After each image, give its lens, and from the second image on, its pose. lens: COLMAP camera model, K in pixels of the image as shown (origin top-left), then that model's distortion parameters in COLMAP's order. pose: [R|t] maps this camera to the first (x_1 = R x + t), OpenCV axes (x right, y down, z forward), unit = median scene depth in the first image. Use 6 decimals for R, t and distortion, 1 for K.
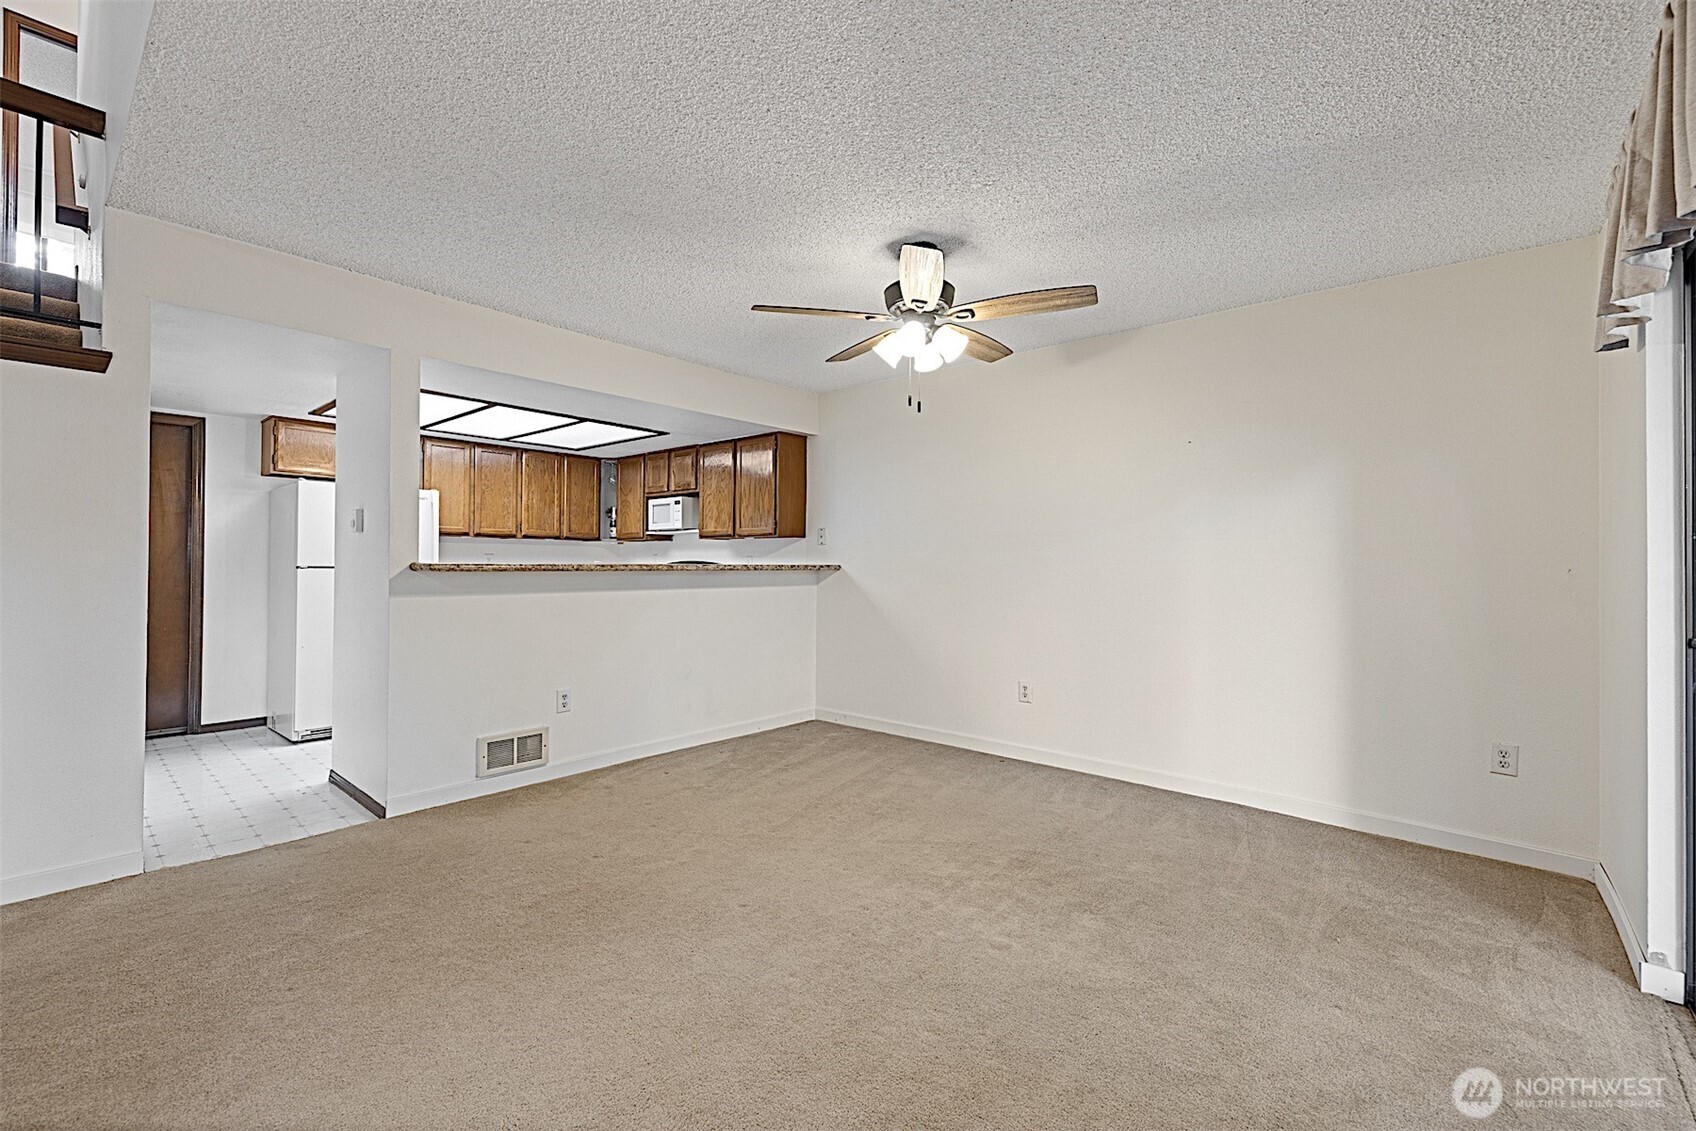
lens RADIAL K [[714.9, 0, 826.9], [0, 714.9, 558.5], [0, 0, 1]] dist [-0.000079, 0.000153]
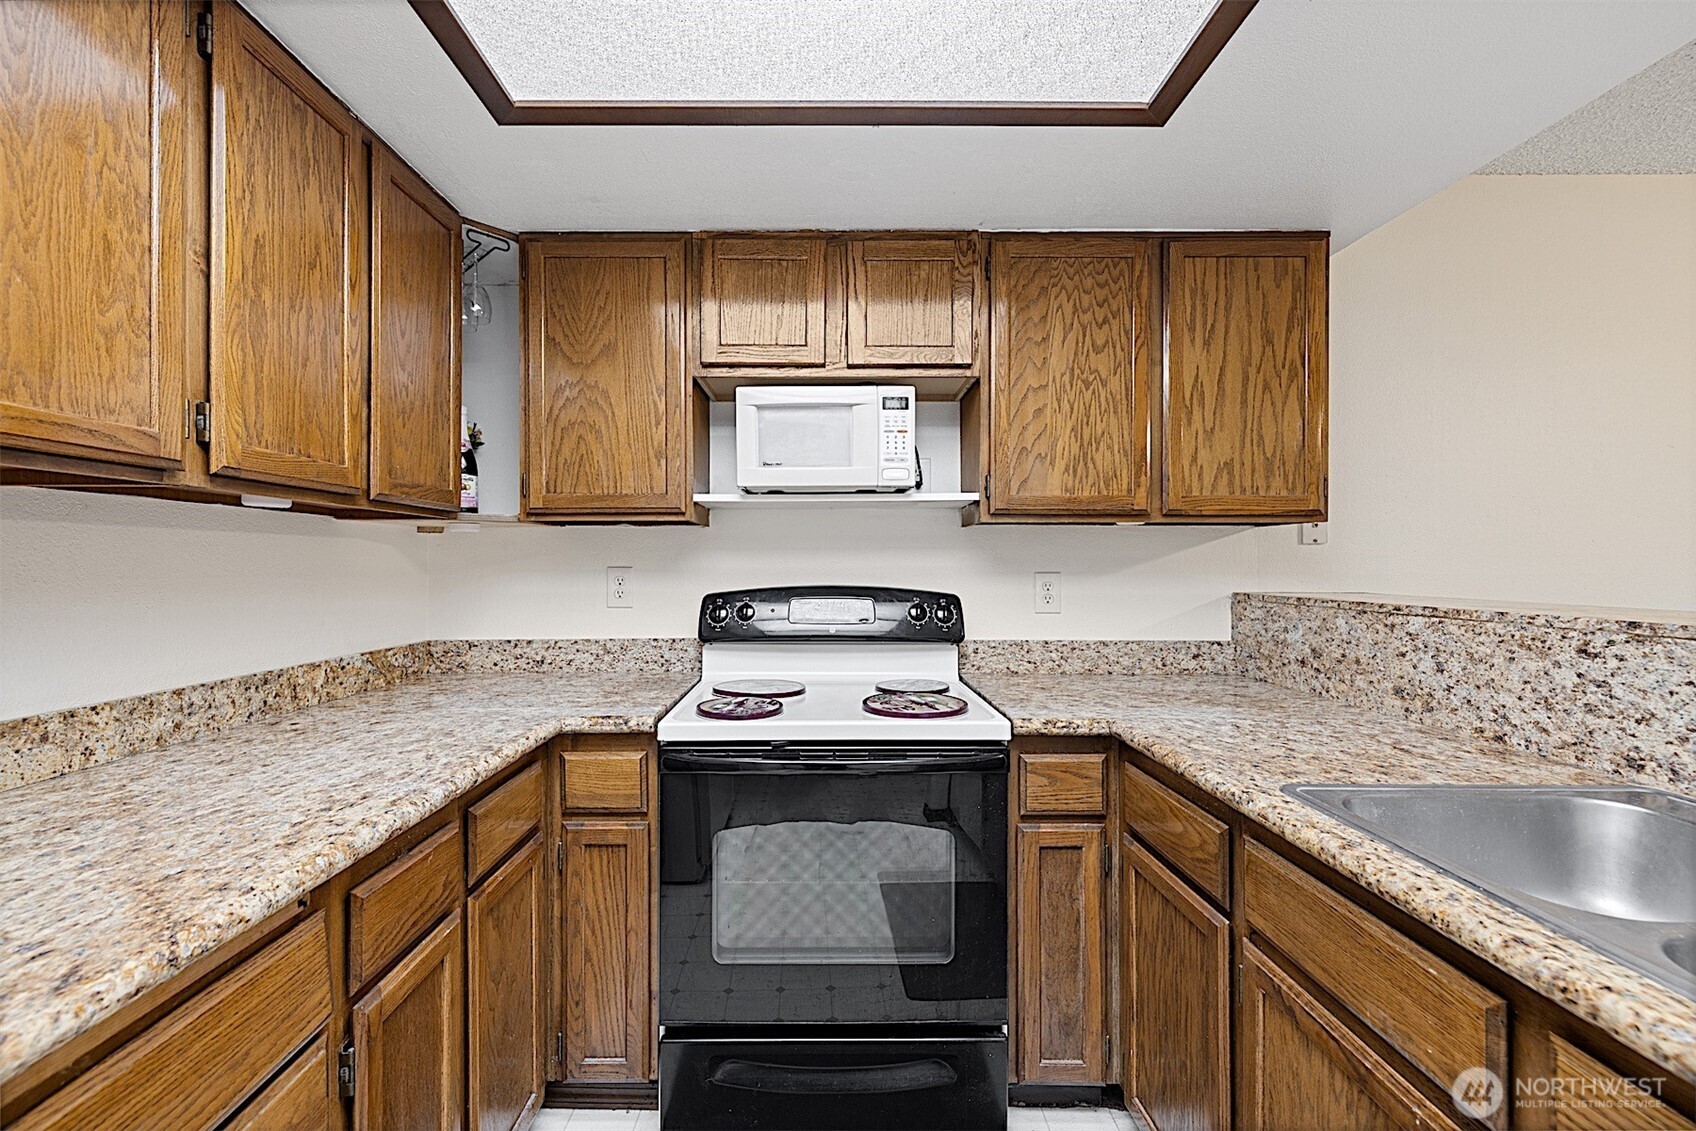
lens RADIAL K [[713.5, 0, 829.7], [0, 713.5, 566.9], [0, 0, 1]] dist [0.000566, 0.000333]
pose [[0.746148, -0.009022, 0.665719, -0.616236], [0.001175, 0.999924, 0.012234, -0.014615], [-0.665779, -0.008347, 0.746102, 1.098790]]
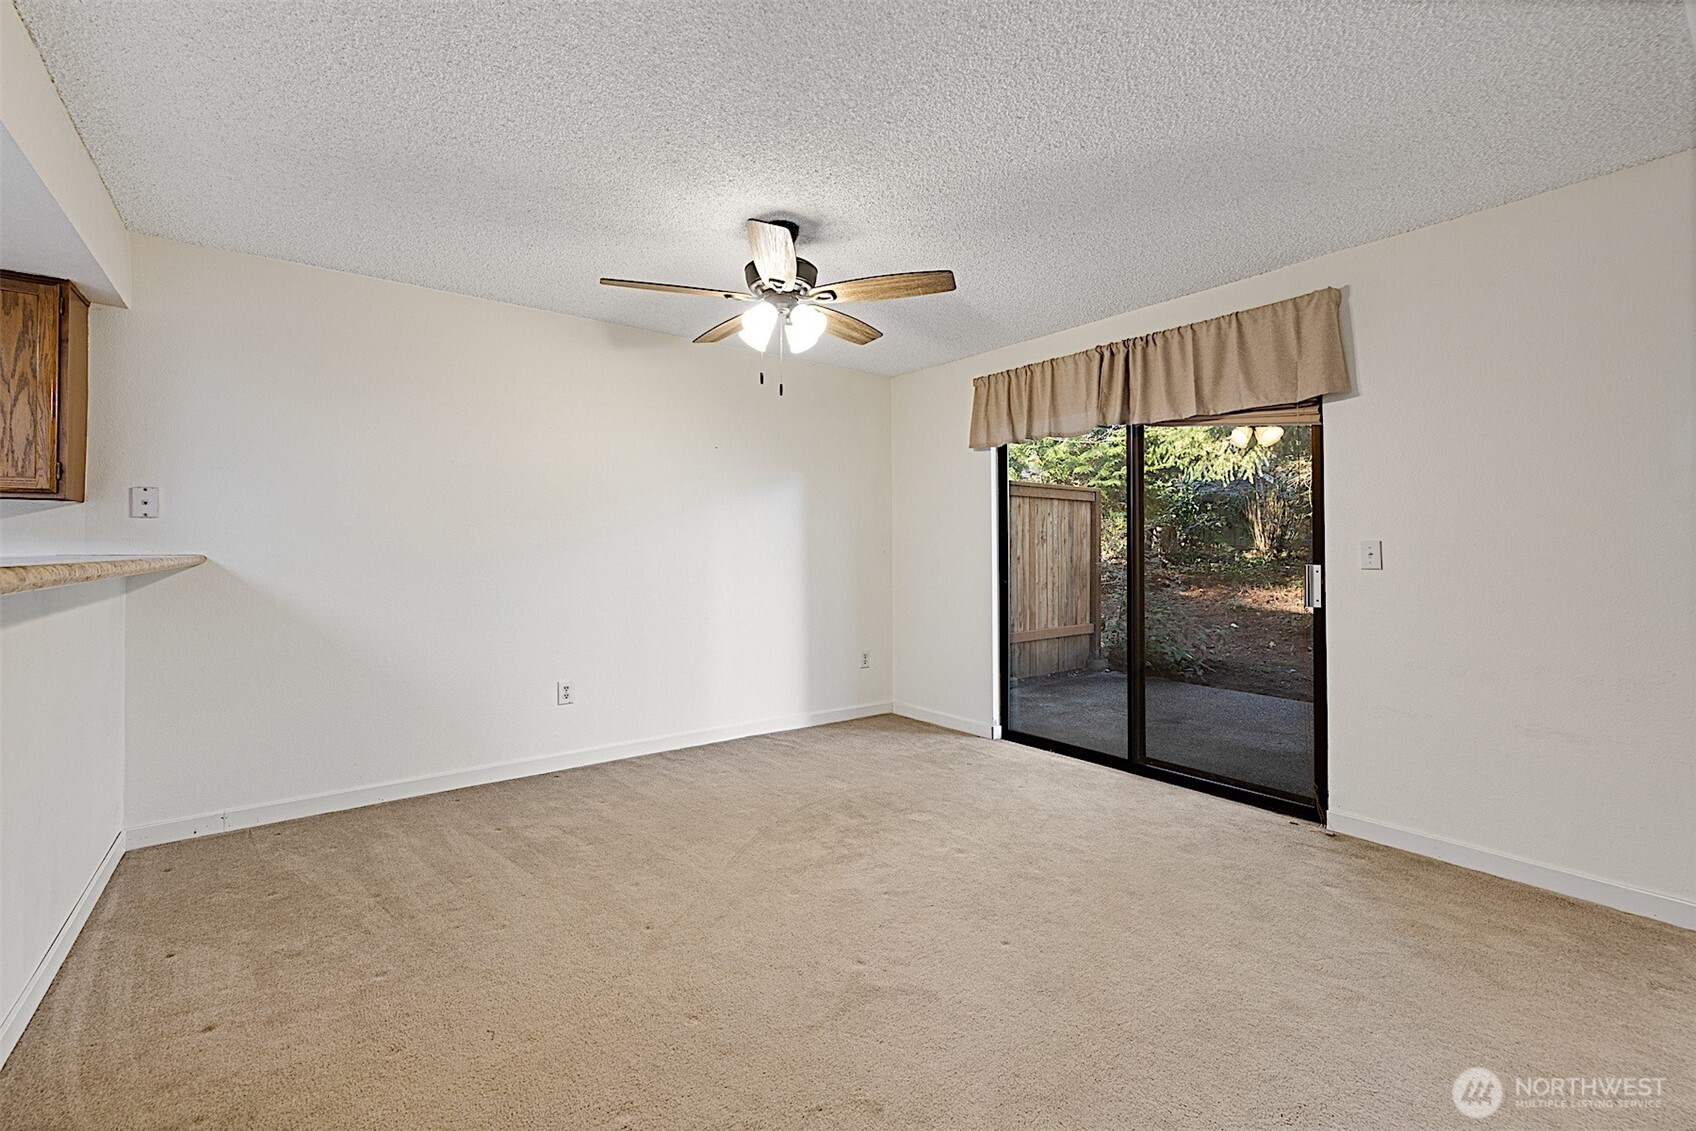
lens RADIAL K [[716.2, 0, 826.4], [0, 716.2, 536.7], [0, 0, 1]] dist [0.000163, 0.000040]
pose [[0.200112, 0.011945, 0.979700, -0.539110], [-0.002621, 0.999929, -0.011657, -0.000289], [-0.979770, -0.000236, 0.200129, 0.494198]]
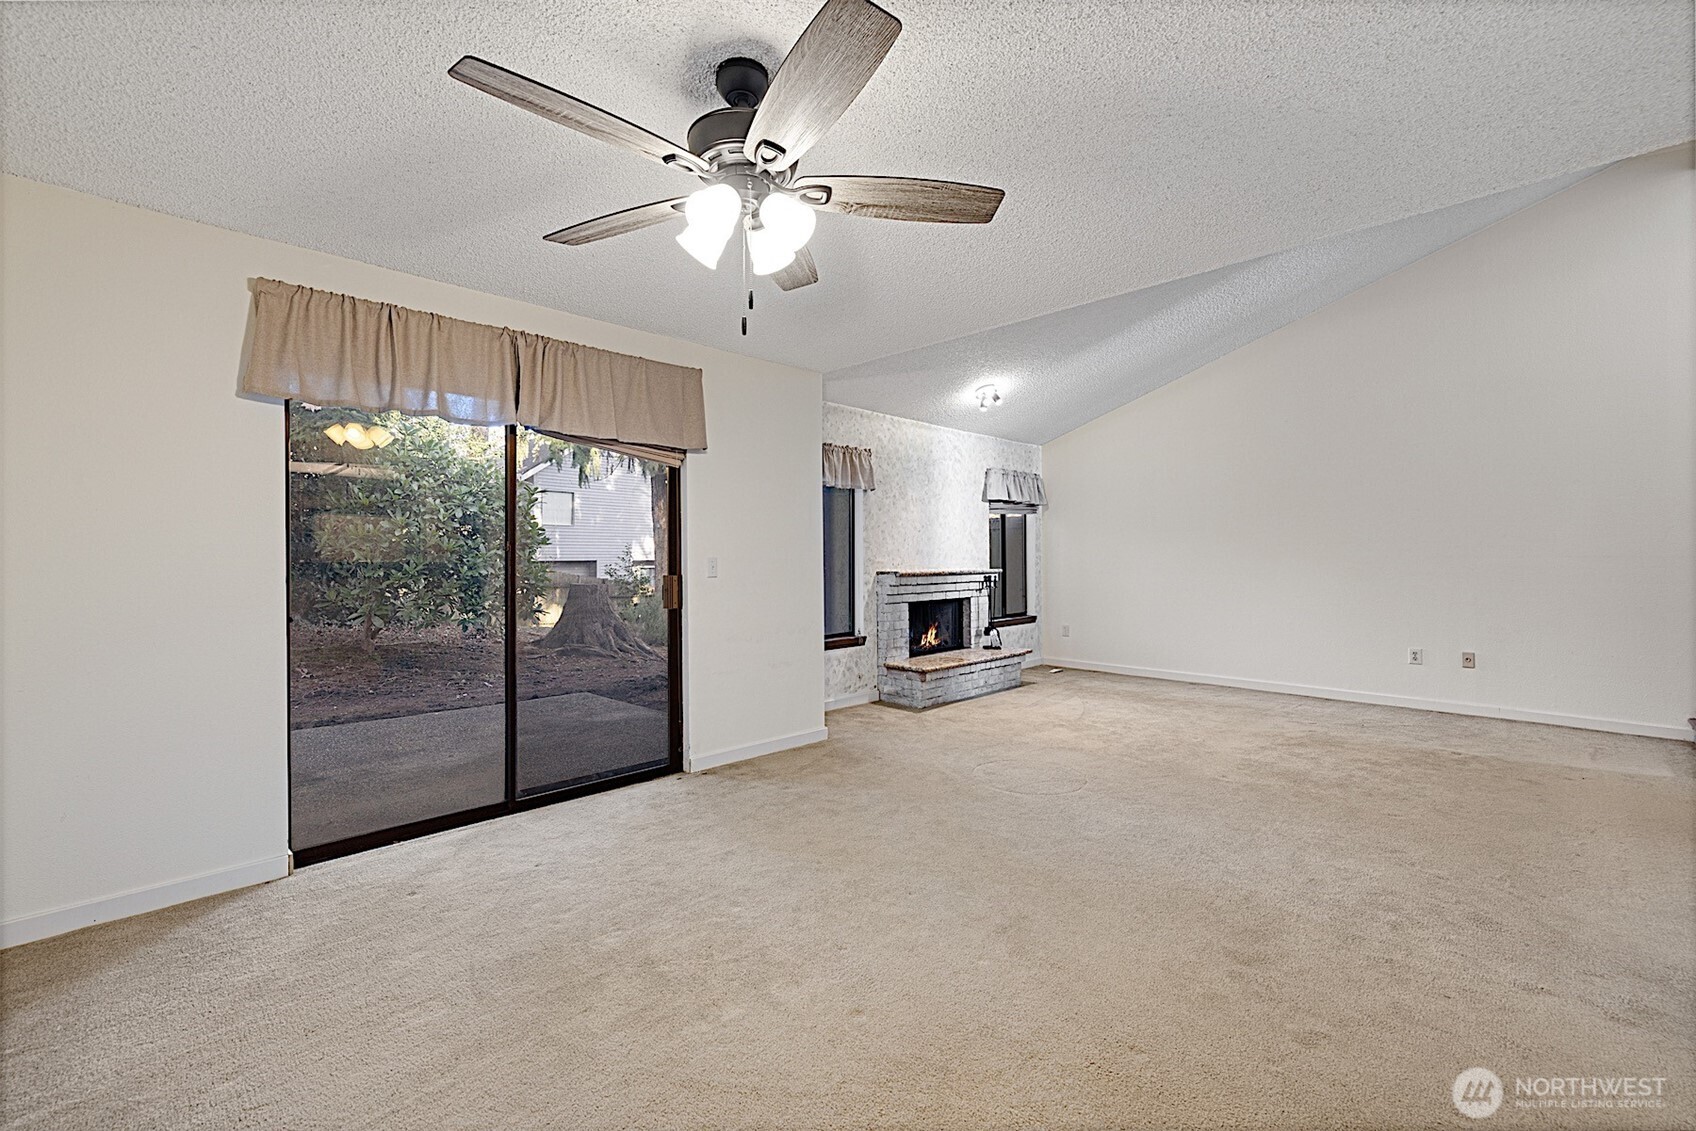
lens RADIAL K [[714.9, 0, 826.9], [0, 714.9, 558.5], [0, 0, 1]] dist [-0.000079, 0.000153]
pose [[-0.997399, -0.005309, 0.071877, 0.007988], [-0.005375, 0.999985, -0.000725, -0.004944], [-0.071872, -0.001109, -0.997413, 1.080029]]
